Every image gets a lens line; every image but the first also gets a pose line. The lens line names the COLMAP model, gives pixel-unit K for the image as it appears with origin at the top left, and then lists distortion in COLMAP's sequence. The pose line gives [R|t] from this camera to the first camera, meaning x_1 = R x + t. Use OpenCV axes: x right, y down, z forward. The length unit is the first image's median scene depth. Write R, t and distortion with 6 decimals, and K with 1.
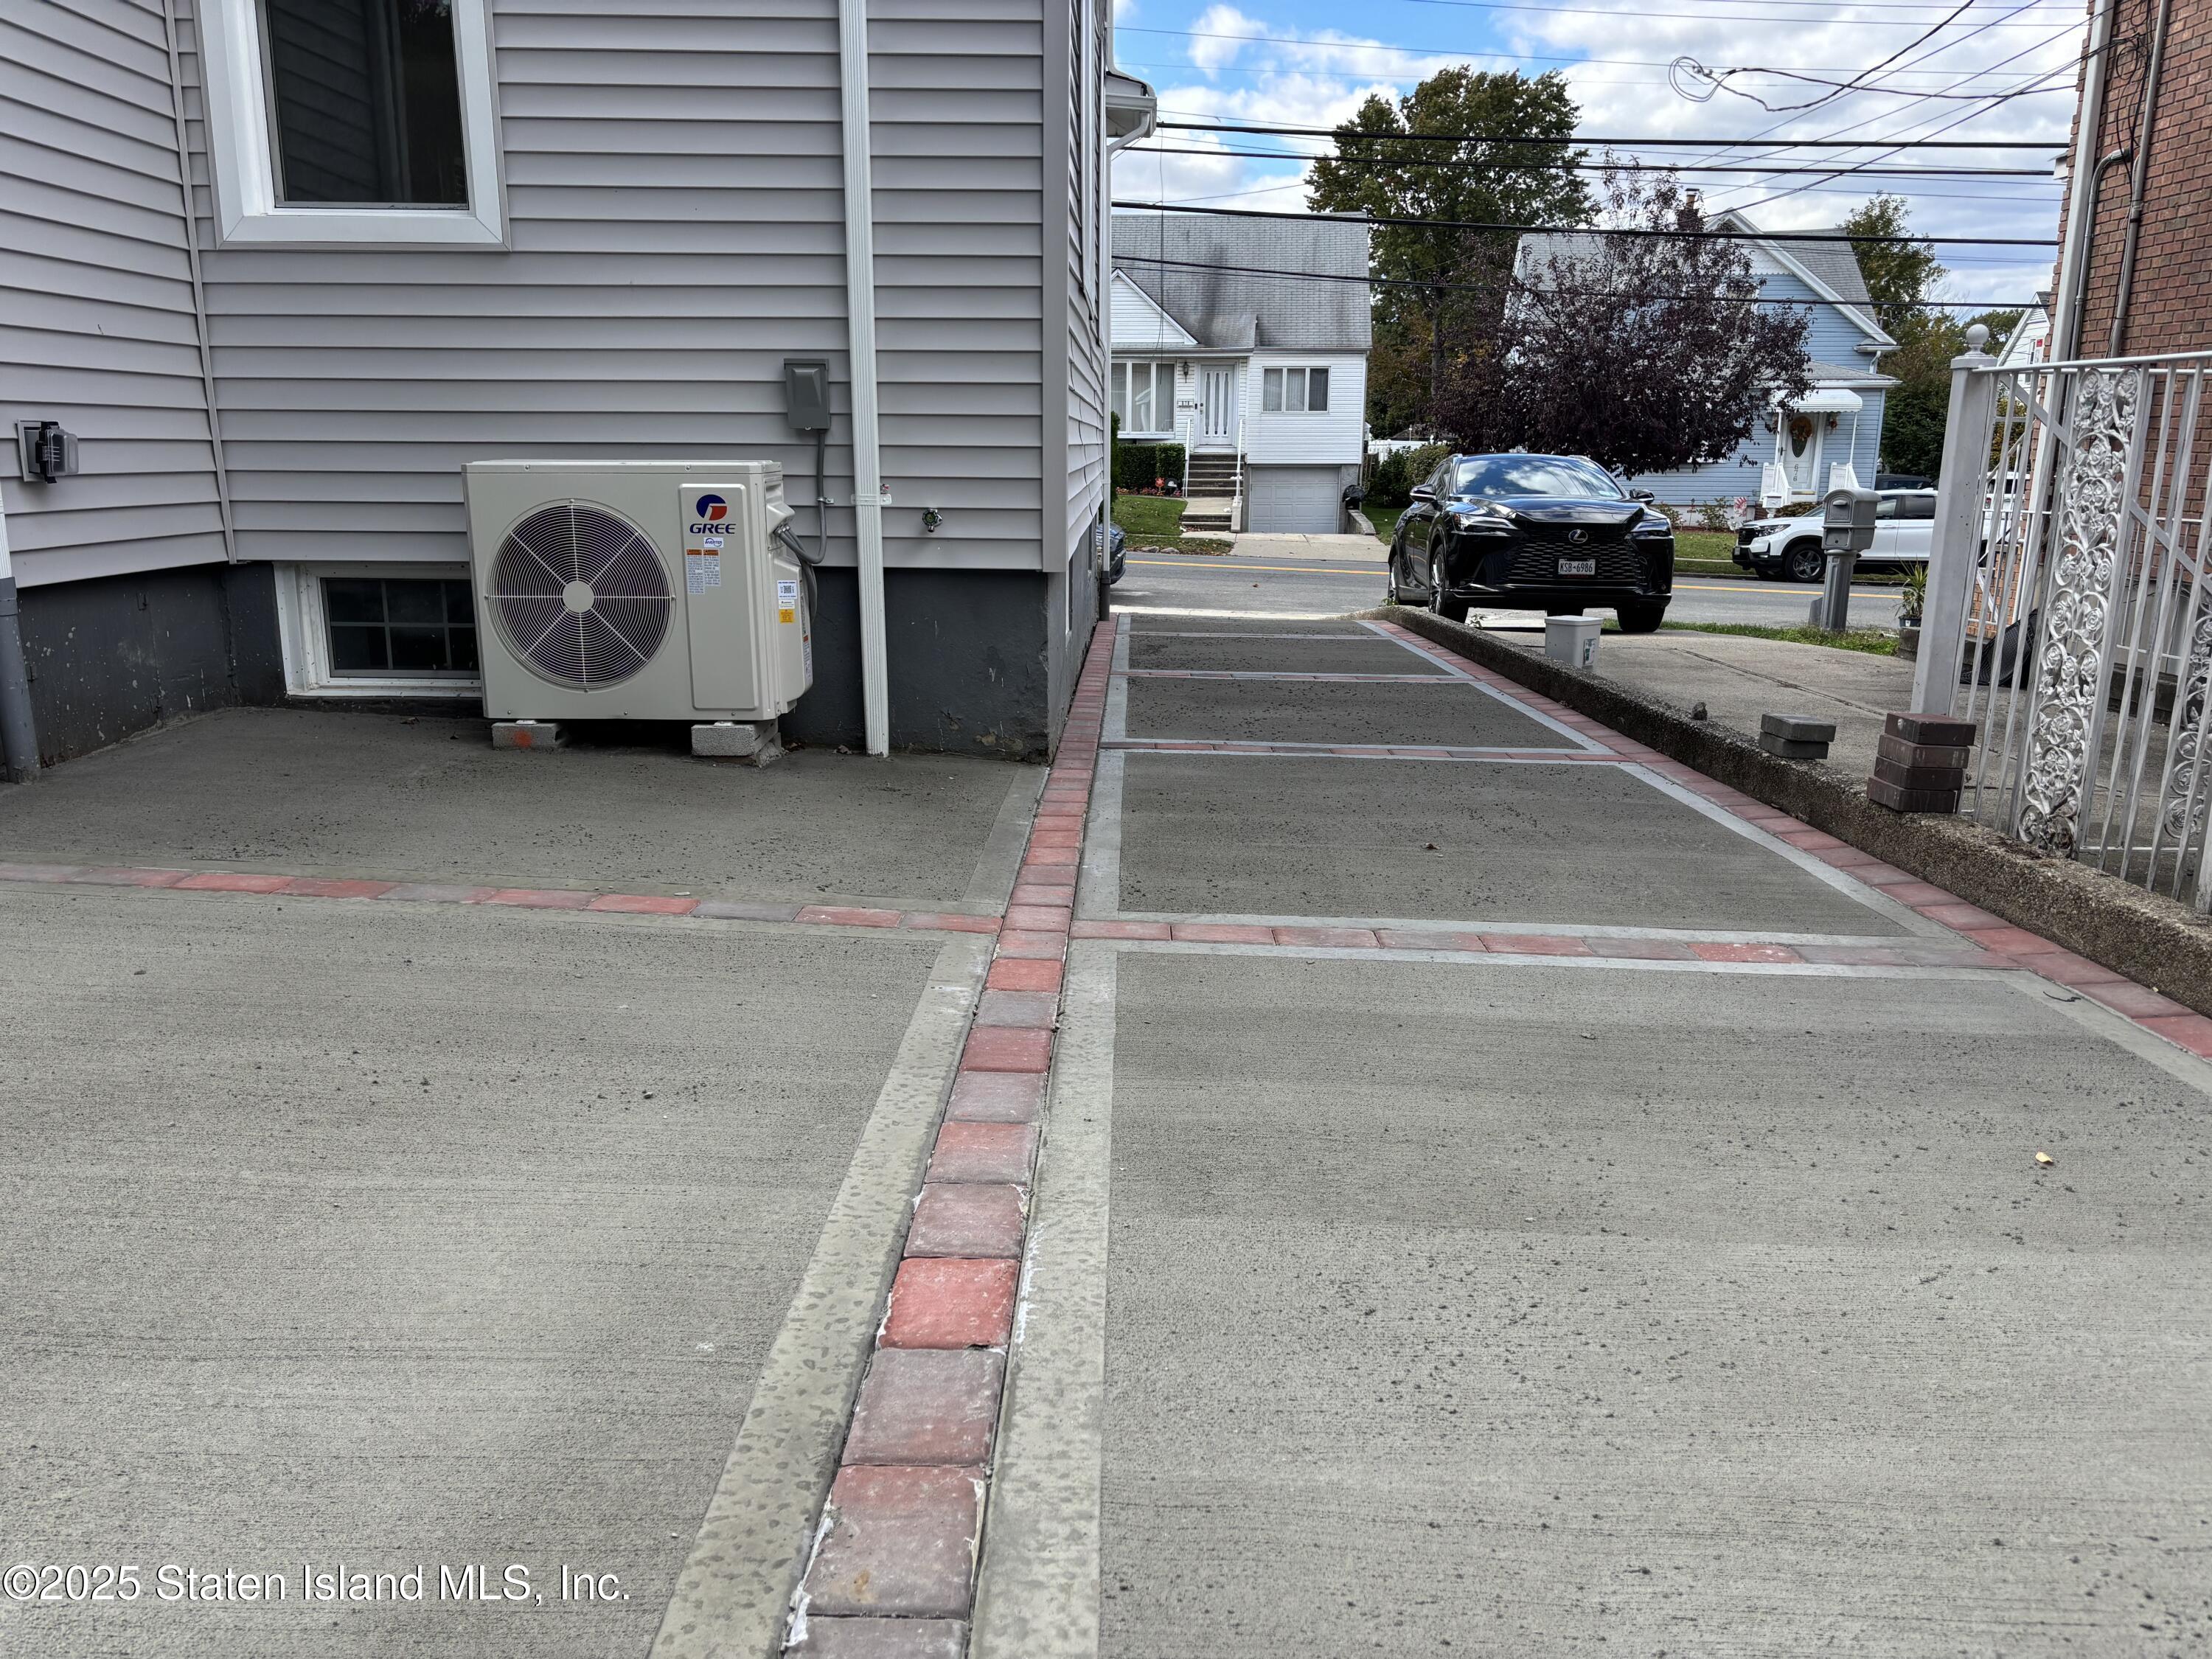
lens RADIAL K [[1666.1, 0, 1118.6], [0, 1666.1, 817.9], [0, 0, 1]] dist [0.070824, -0.080060]
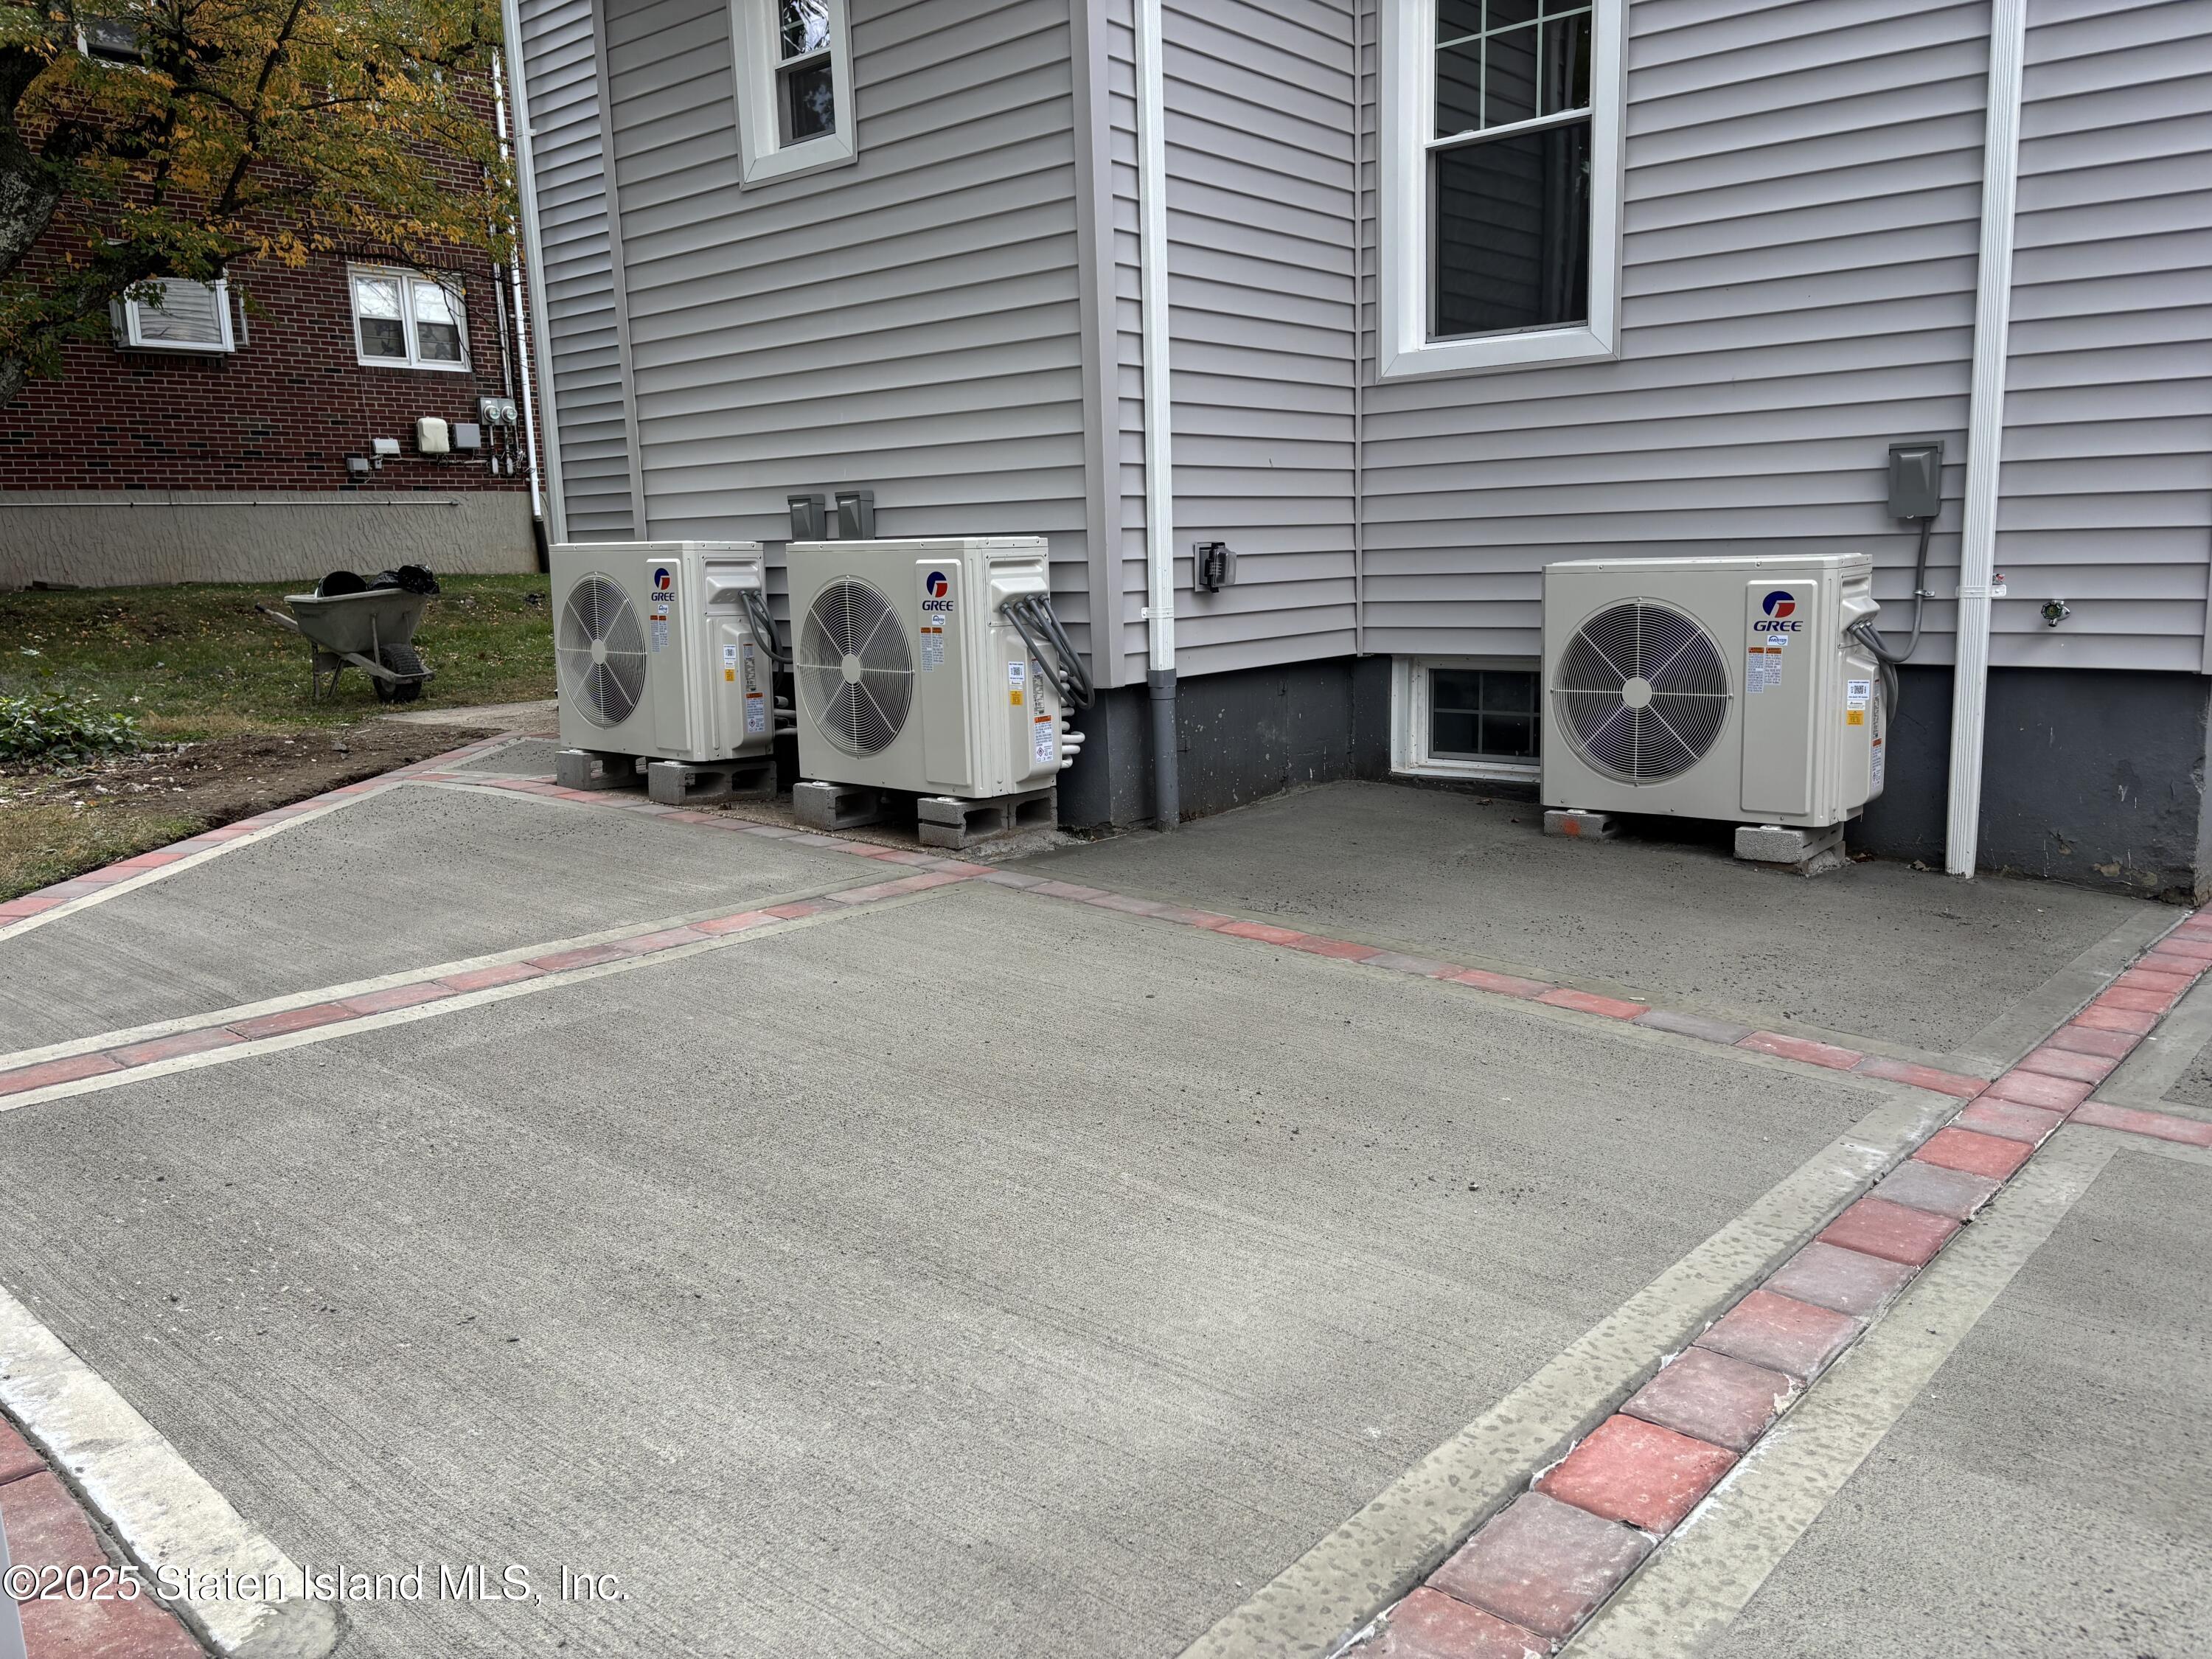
lens RADIAL K [[1666.1, 0, 1111.4], [0, 1666.1, 847.2], [0, 0, 1]] dist [0.070824, -0.080060]
pose [[0.765550, 0.089142, -0.637171, 0.105466], [-0.107643, 0.994142, 0.009752, -0.016673], [0.634308, 0.061121, 0.770660, 0.024611]]
